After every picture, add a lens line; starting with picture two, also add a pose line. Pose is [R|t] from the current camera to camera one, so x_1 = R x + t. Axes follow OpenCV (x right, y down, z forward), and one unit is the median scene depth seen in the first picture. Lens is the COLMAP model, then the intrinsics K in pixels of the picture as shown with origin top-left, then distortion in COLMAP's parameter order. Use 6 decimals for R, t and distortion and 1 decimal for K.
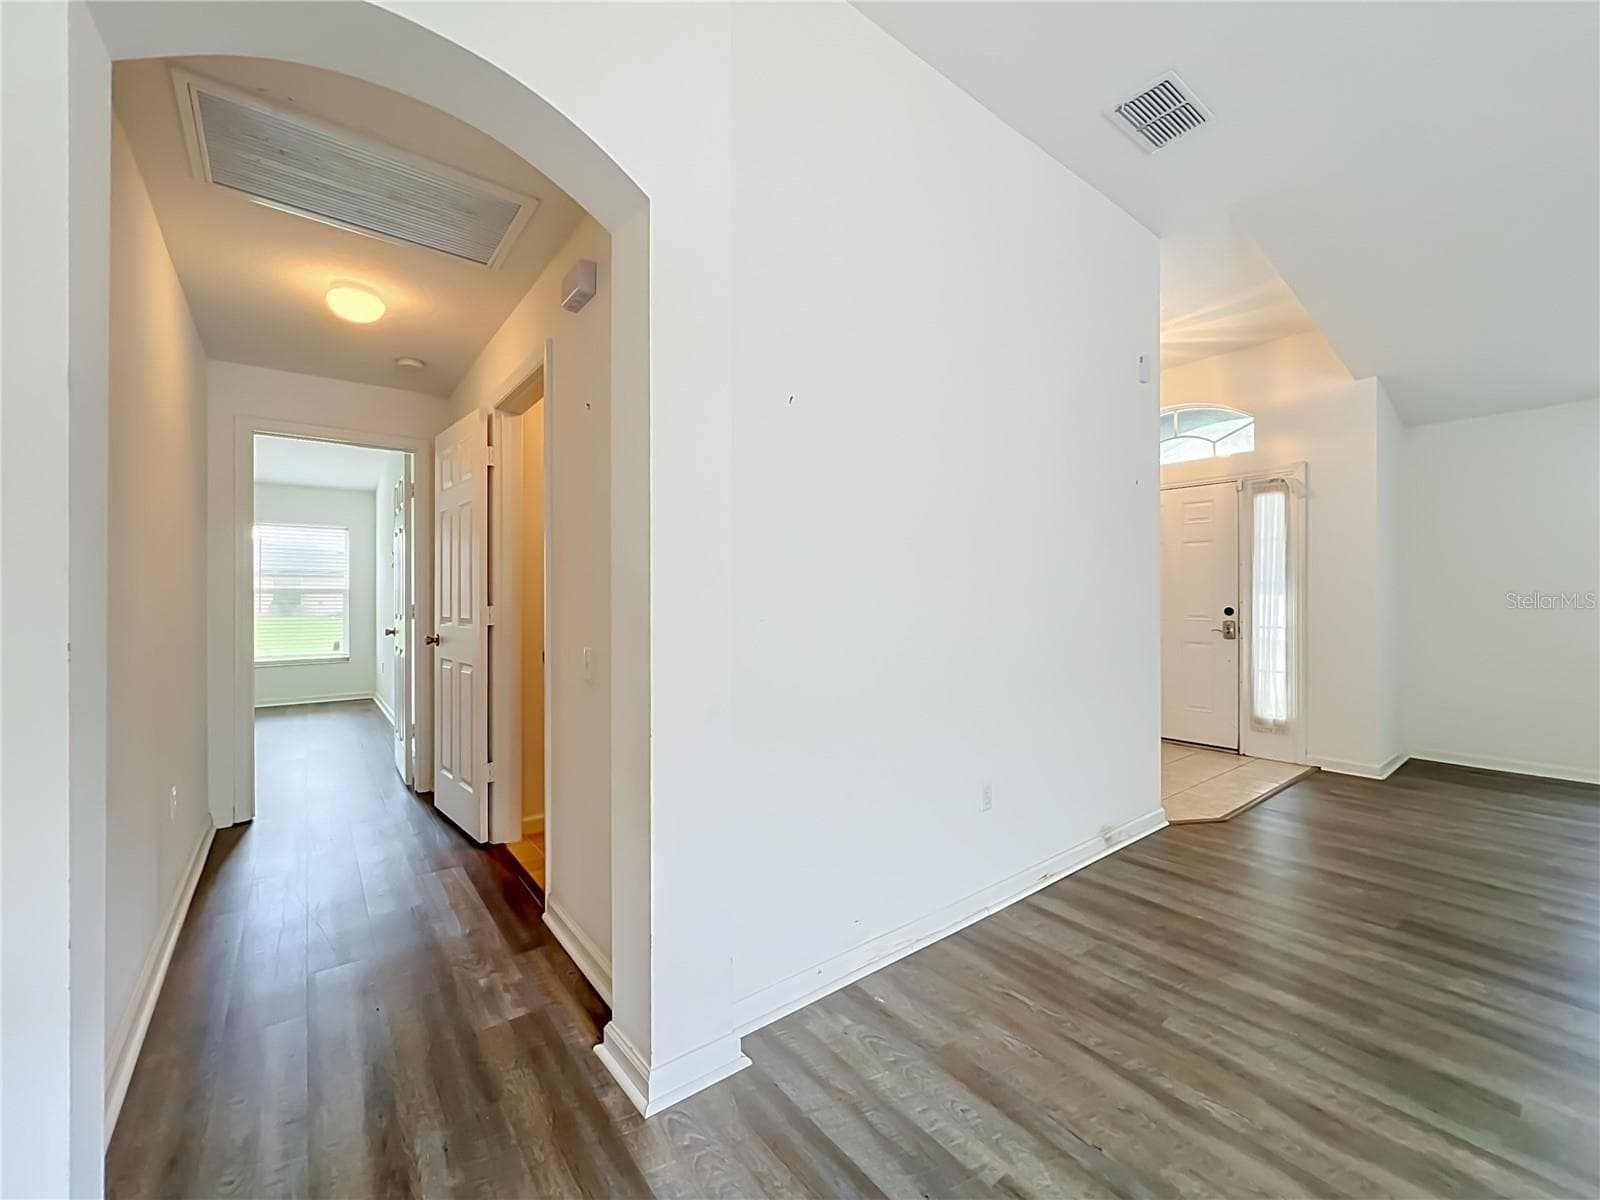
lens RADIAL K [[644.0, 0, 795.7], [0, 644.0, 600.4], [0, 0, 1]] dist [-0.001422, 0.000128]
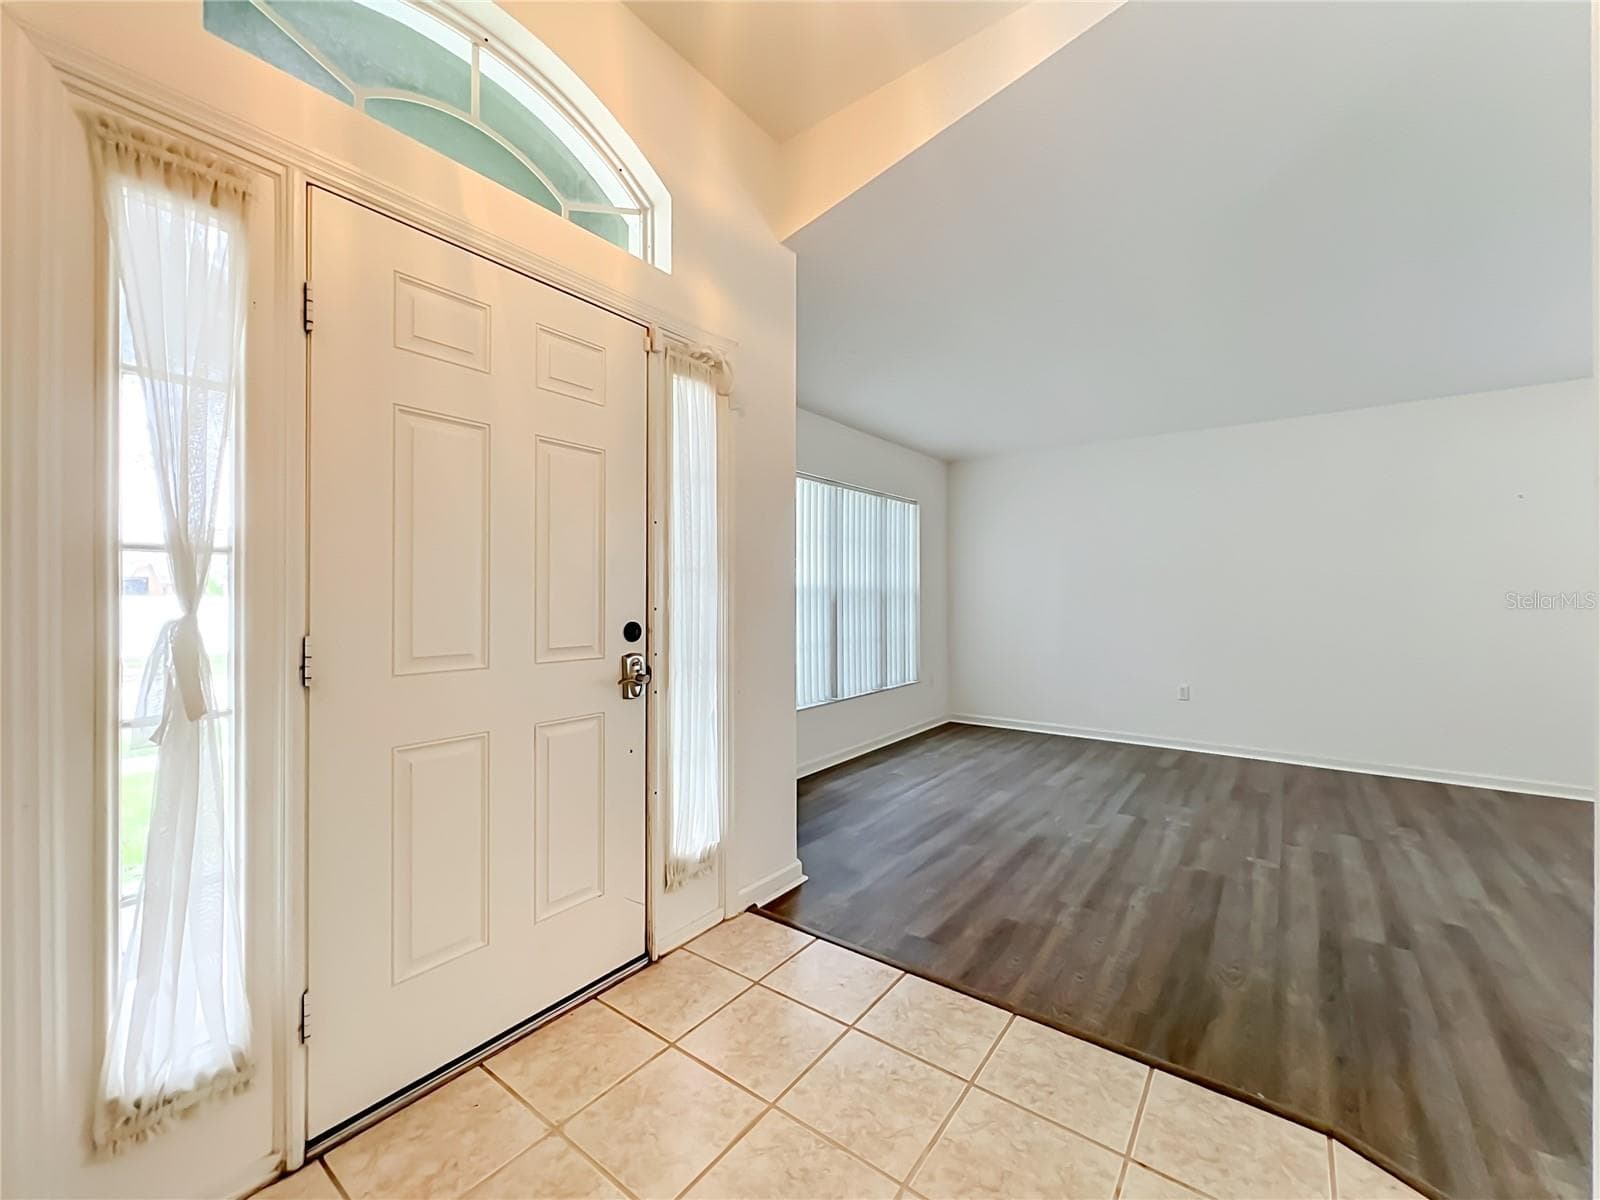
lens RADIAL K [[644.0, 0, 795.7], [0, 644.0, 600.4], [0, 0, 1]] dist [-0.001422, 0.000128]
pose [[-0.266942, 0.000665, 0.963712, 0.252719], [0.001769, 0.999998, -0.000200, -0.002652], [-0.963711, 0.001652, -0.266943, 1.043397]]
